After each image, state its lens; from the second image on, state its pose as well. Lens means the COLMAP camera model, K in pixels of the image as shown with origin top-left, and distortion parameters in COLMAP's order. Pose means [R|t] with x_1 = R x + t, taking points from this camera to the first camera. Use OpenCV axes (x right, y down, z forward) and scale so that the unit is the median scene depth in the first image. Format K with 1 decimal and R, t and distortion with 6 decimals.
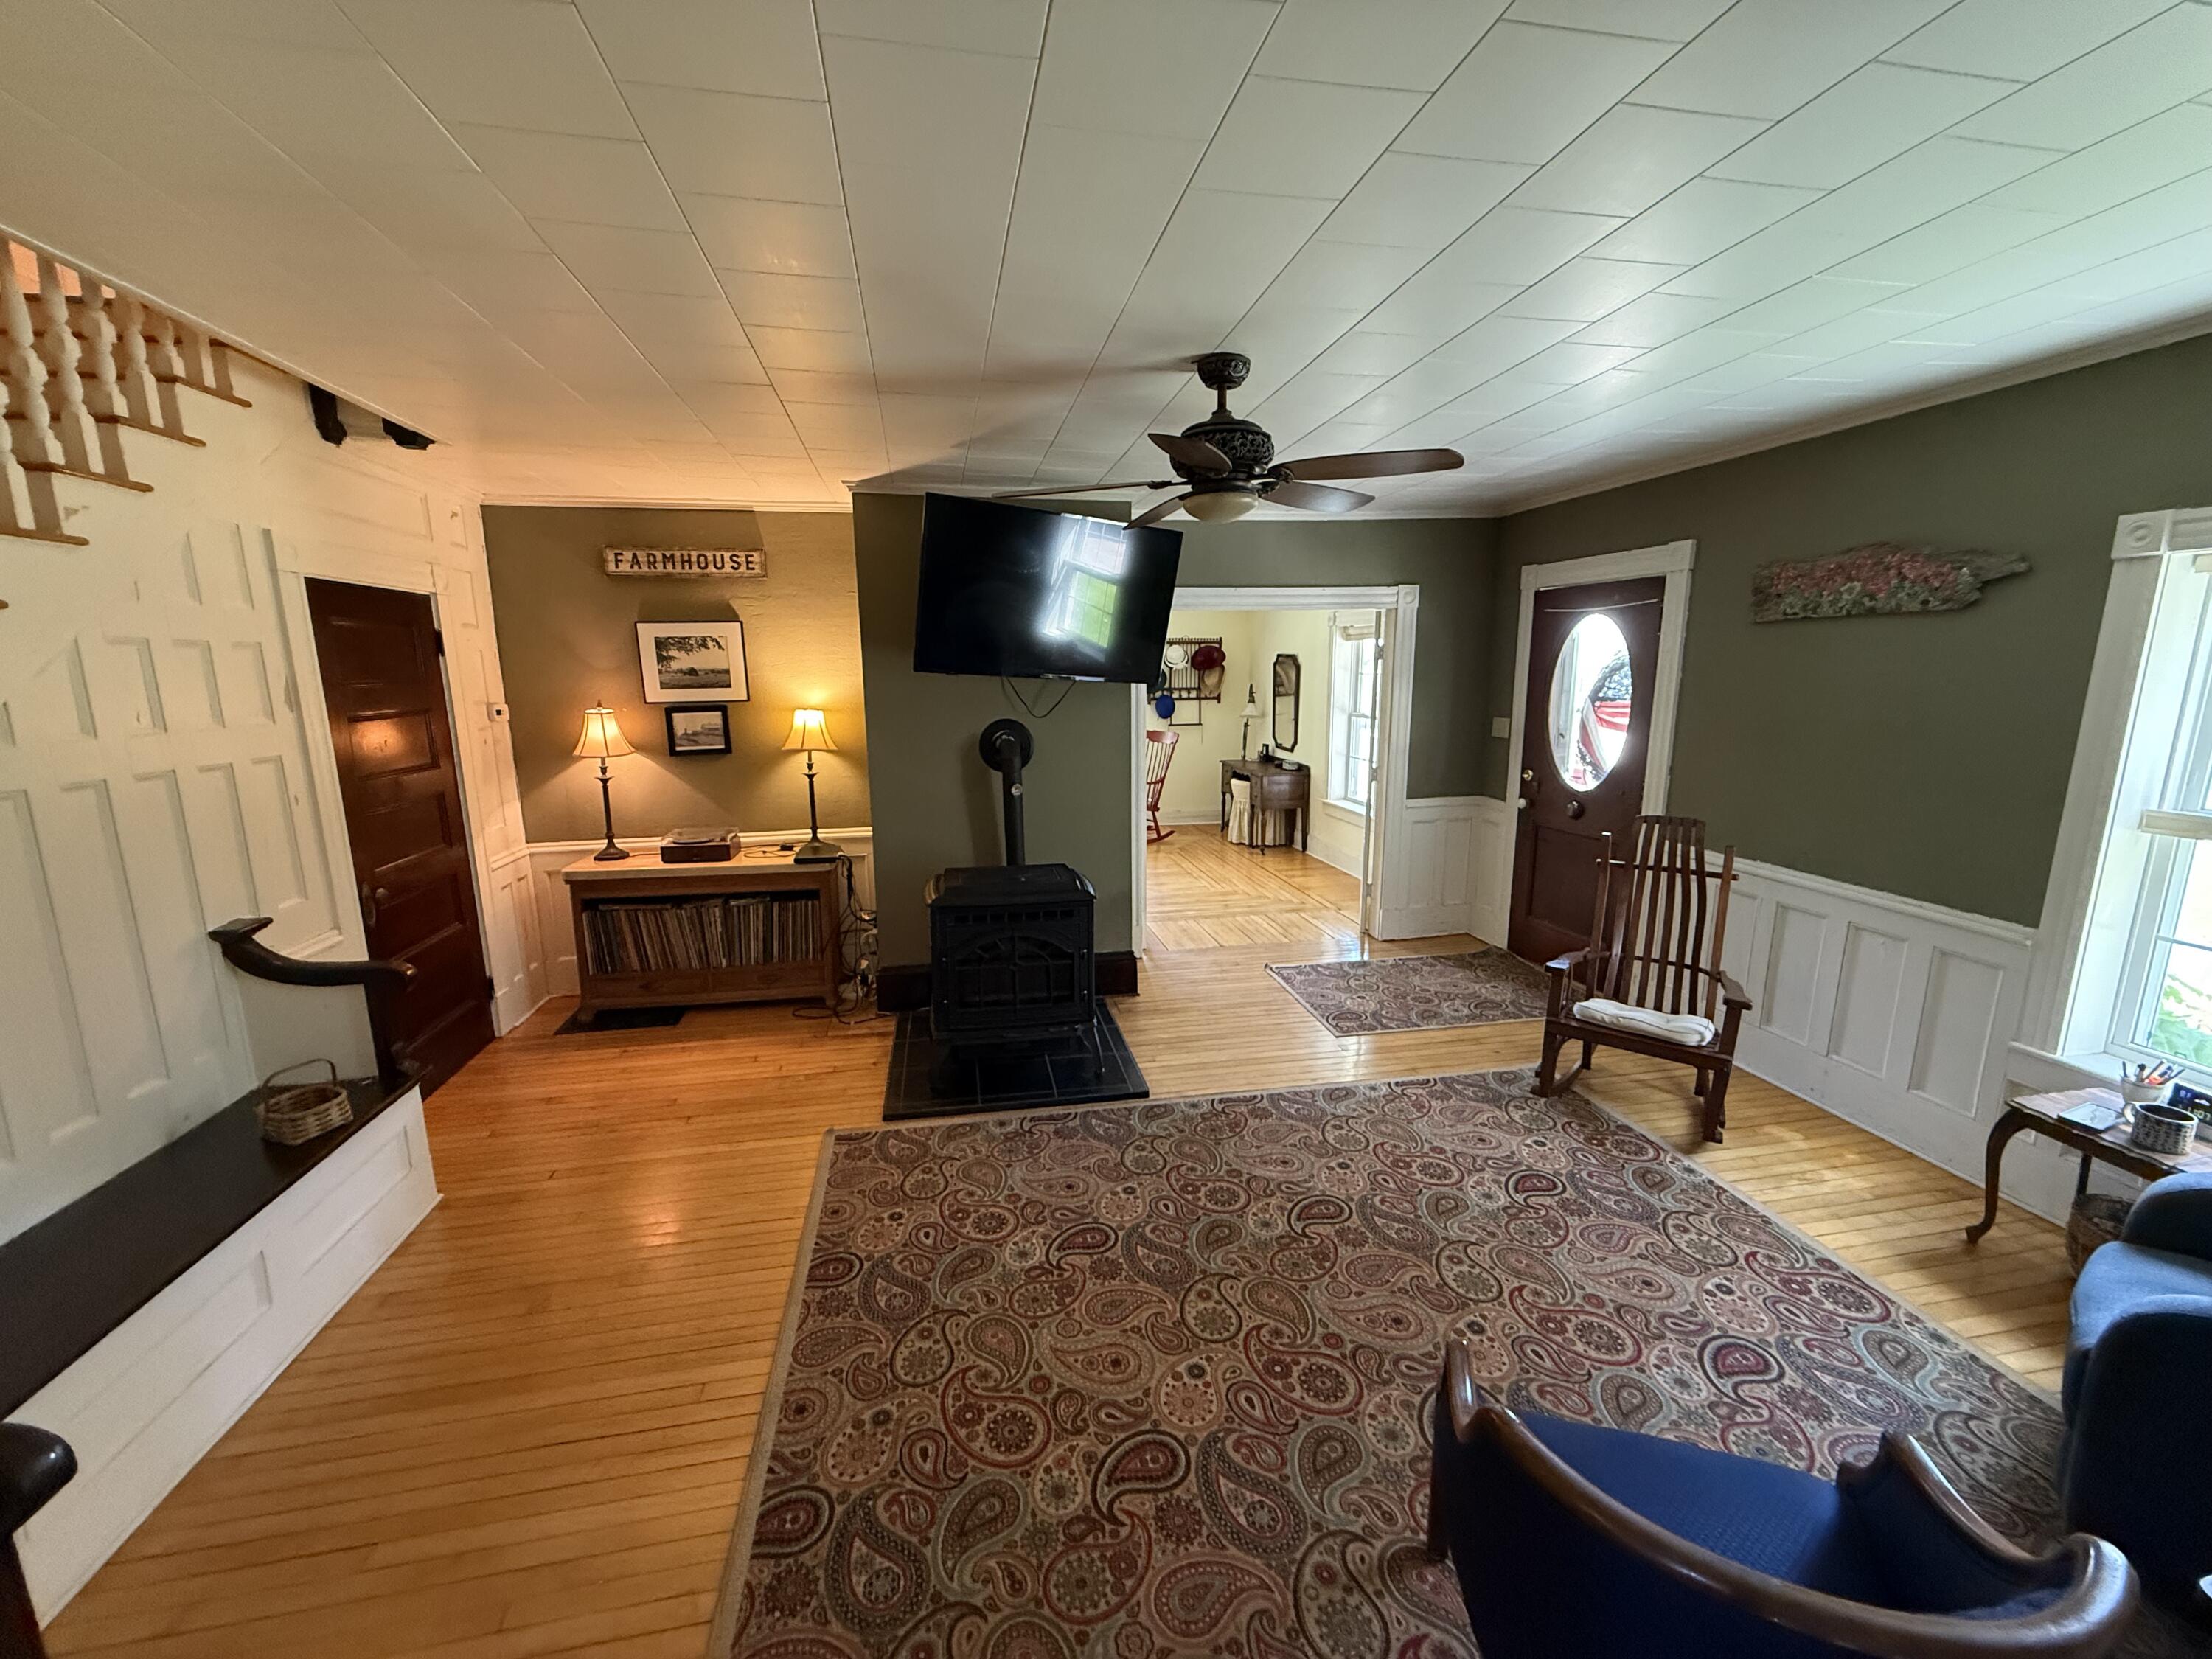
lens RADIAL K [[877.7, 0, 1095.6], [0, 877.7, 831.9], [0, 0, 1]] dist [-0.004316, 0.000307]
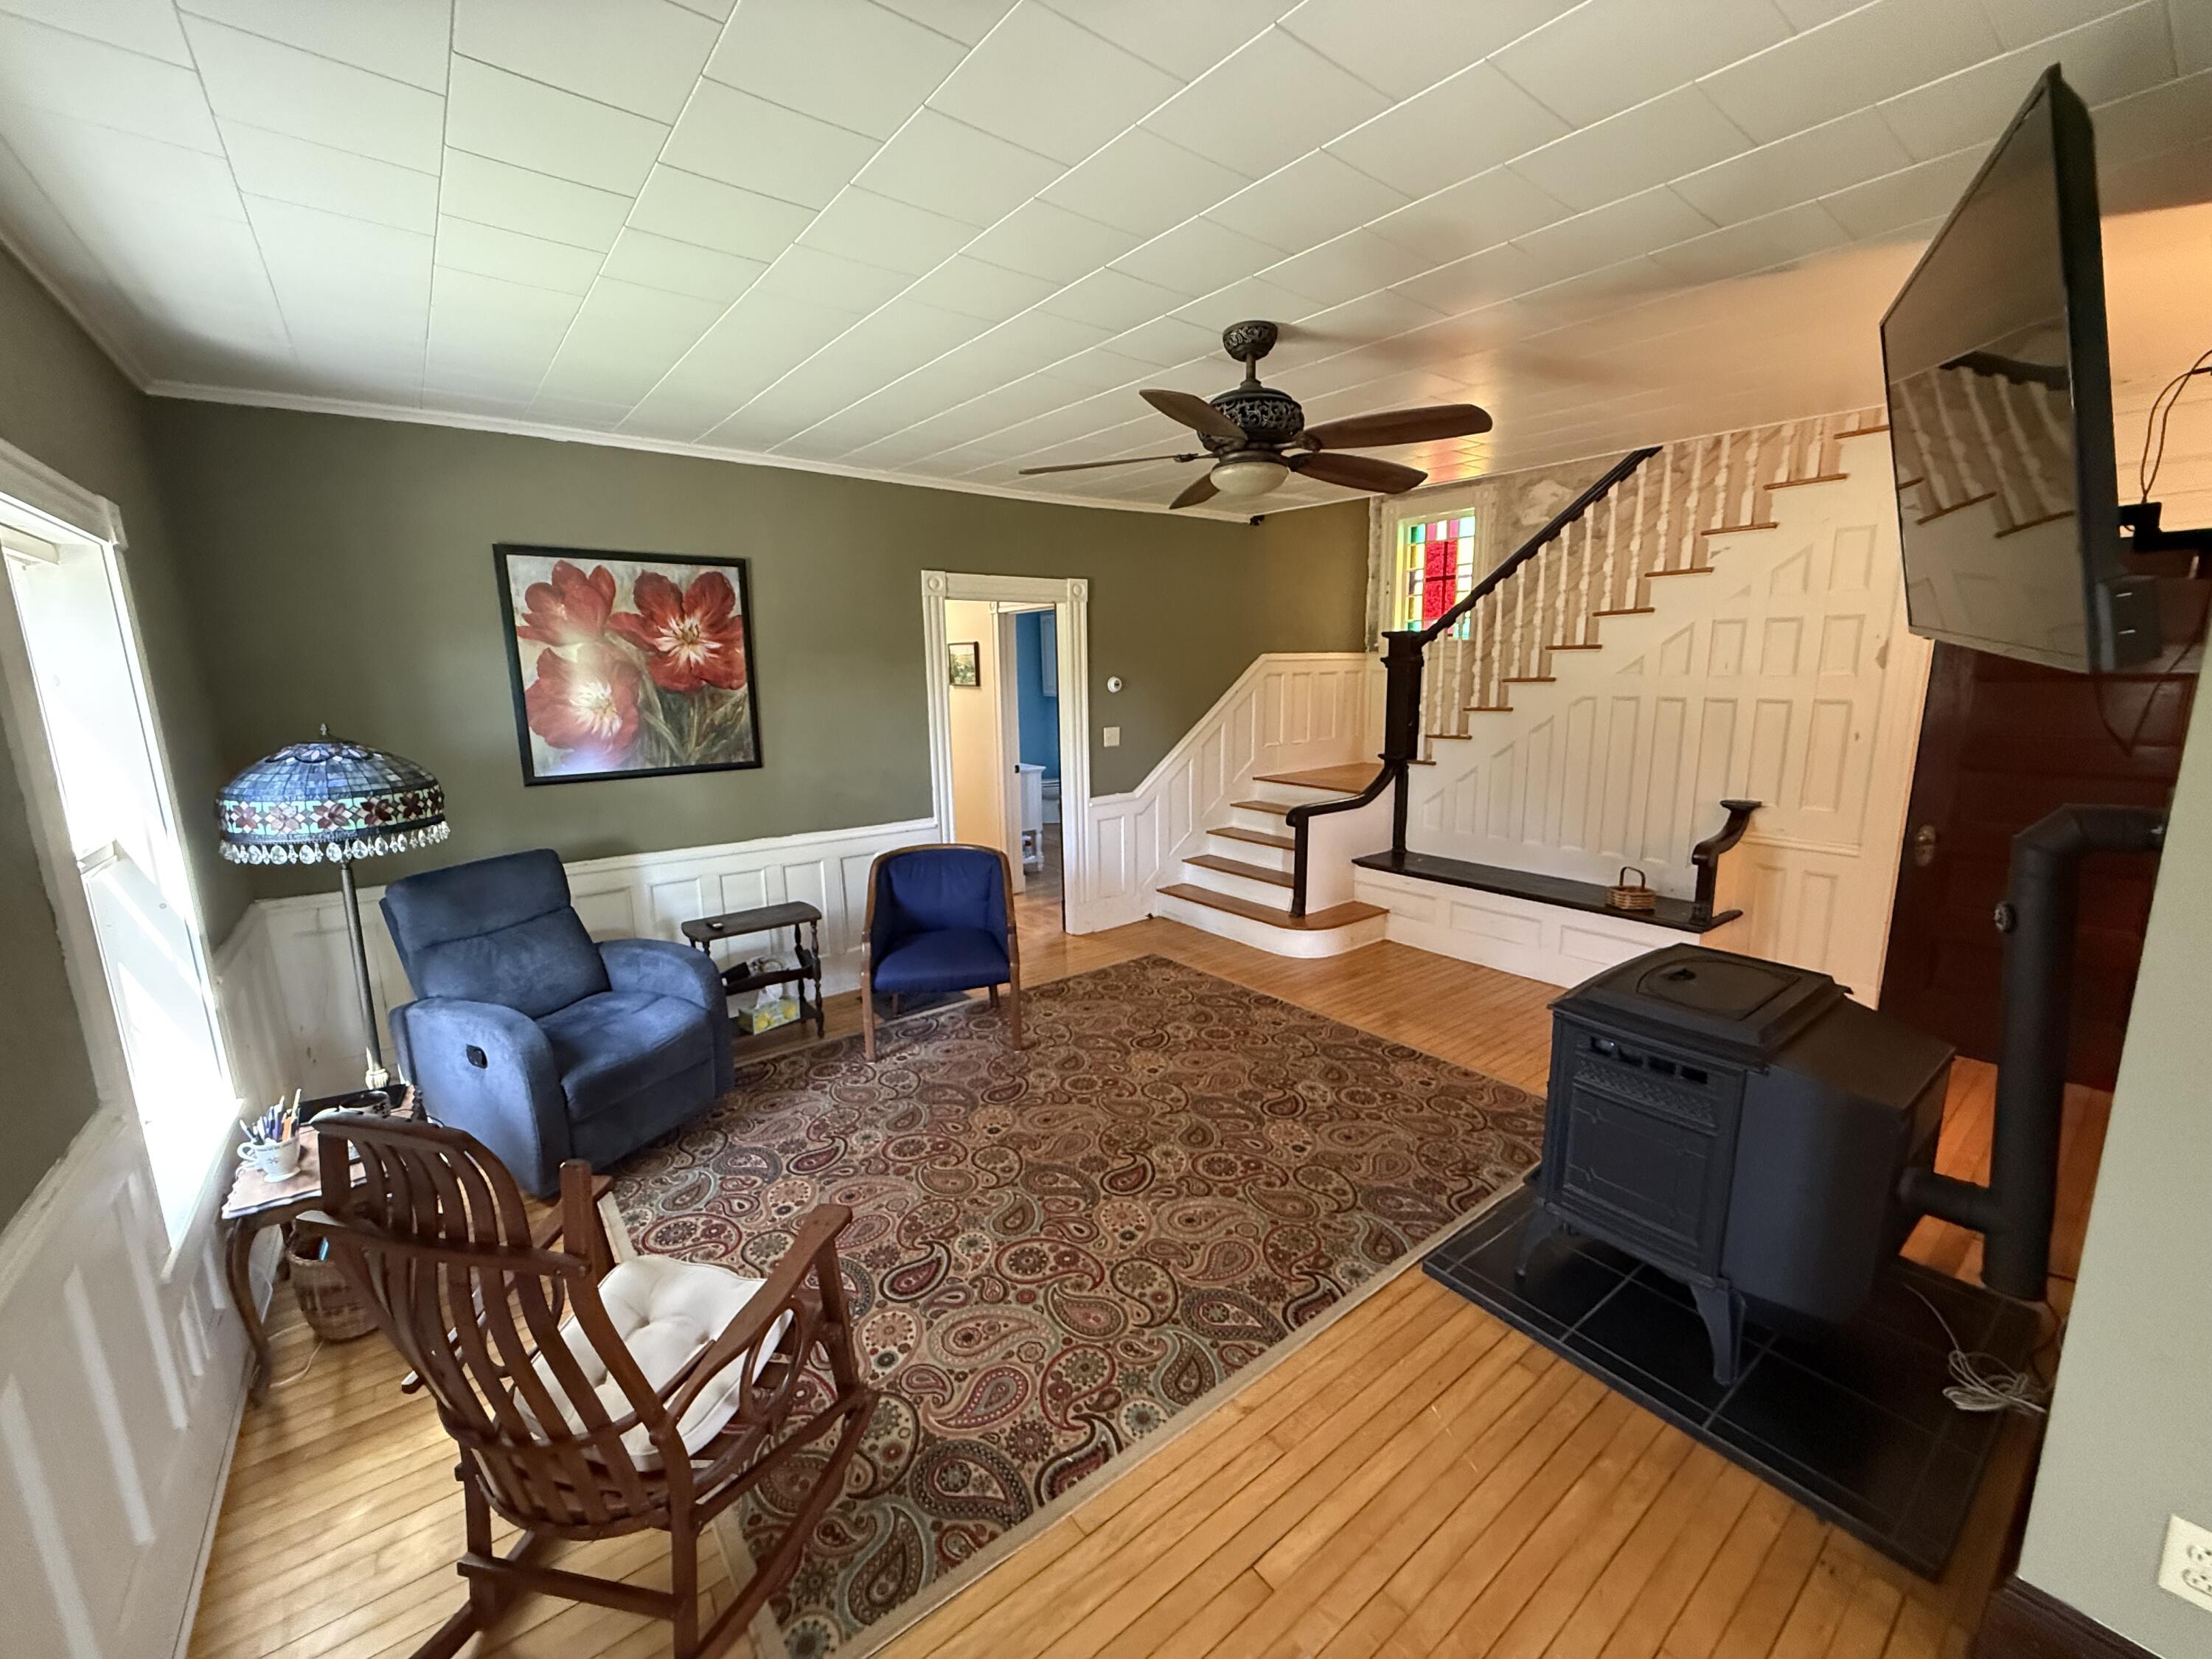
lens RADIAL K [[877.7, 0, 1094.4], [0, 877.7, 829.4], [0, 0, 1]] dist [-0.004316, 0.000307]
pose [[-0.891876, 0.107517, -0.439315, 0.578861], [-0.058941, 0.935419, 0.348593, -0.253369], [0.448424, 0.336795, -0.827940, 1.400712]]
